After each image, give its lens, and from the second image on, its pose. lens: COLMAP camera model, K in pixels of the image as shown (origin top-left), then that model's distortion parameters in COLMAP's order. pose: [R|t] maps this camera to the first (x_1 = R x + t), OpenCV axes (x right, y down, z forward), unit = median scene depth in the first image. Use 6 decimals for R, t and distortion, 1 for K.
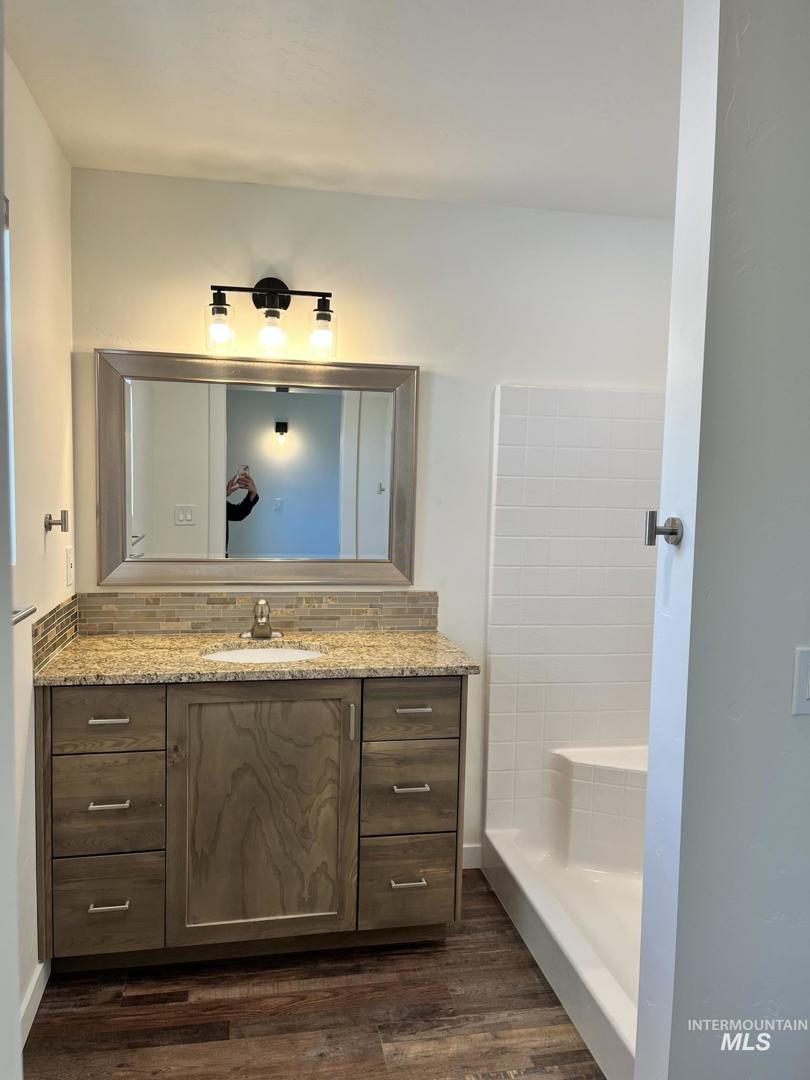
lens RADIAL K [[820.3, 0, 398.0], [0, 820.3, 541.3], [0, 0, 1]] dist [0.057292, -0.087390]
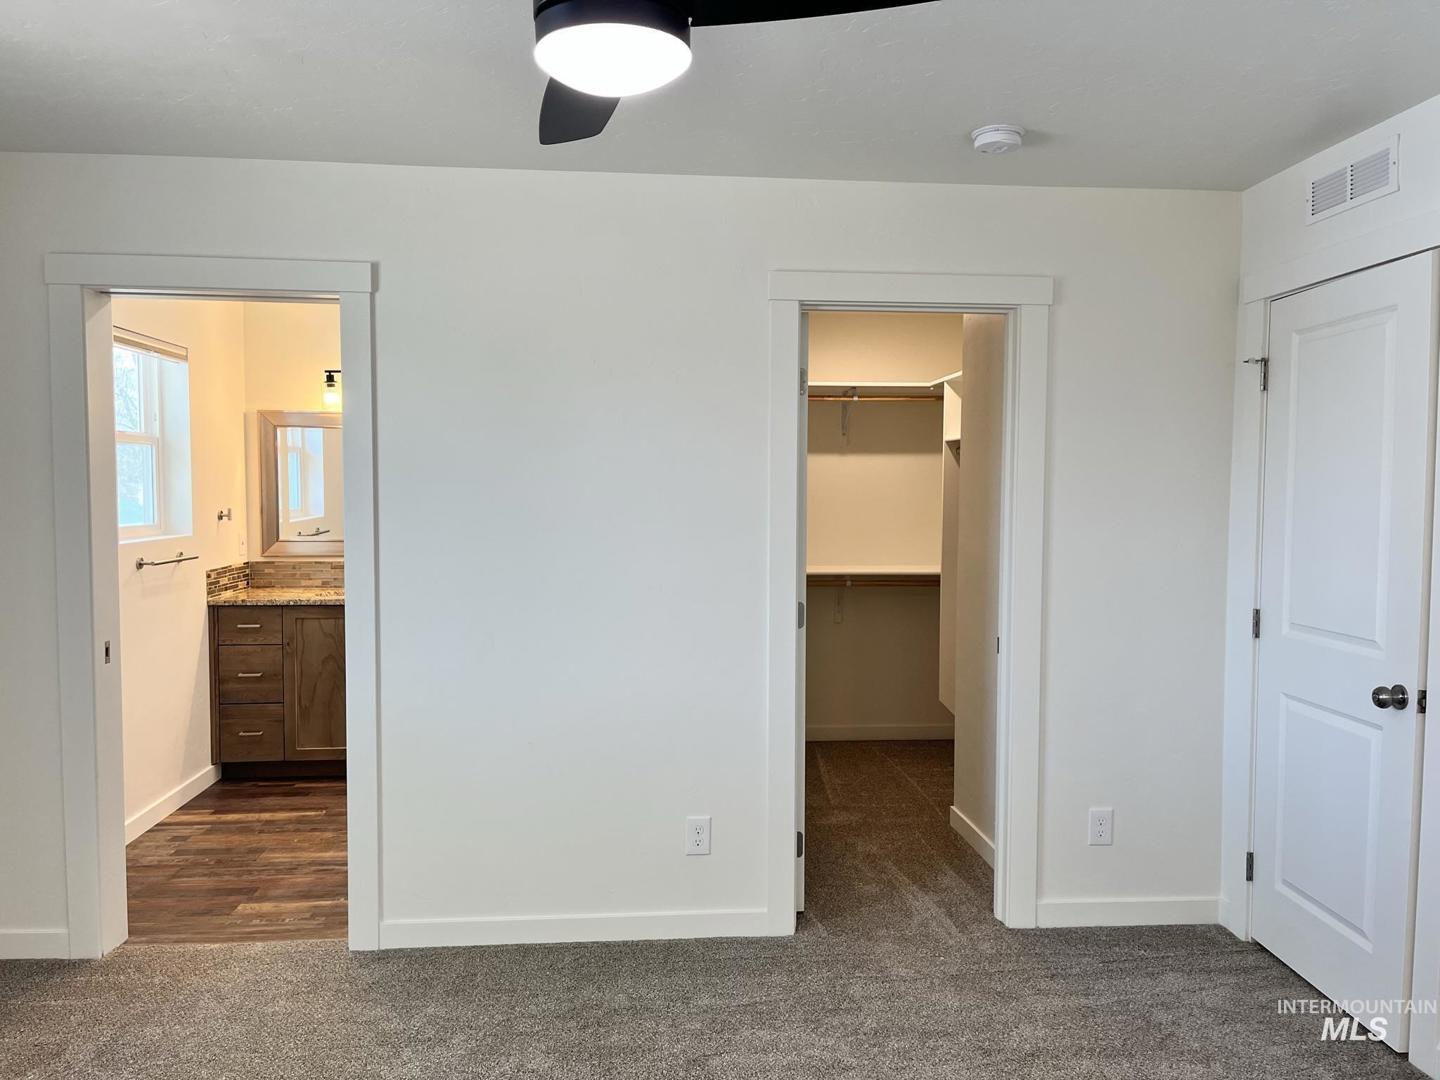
lens RADIAL K [[1093.8, 0, 727.2], [0, 1093.8, 542.1], [0, 0, 1]] dist [0.057292, -0.087390]
pose [[0.994051, -0.012707, -0.108168, 0.900809], [0.009967, 0.999616, -0.025840, 0.105500], [0.108455, 0.024608, 0.993797, -1.207037]]
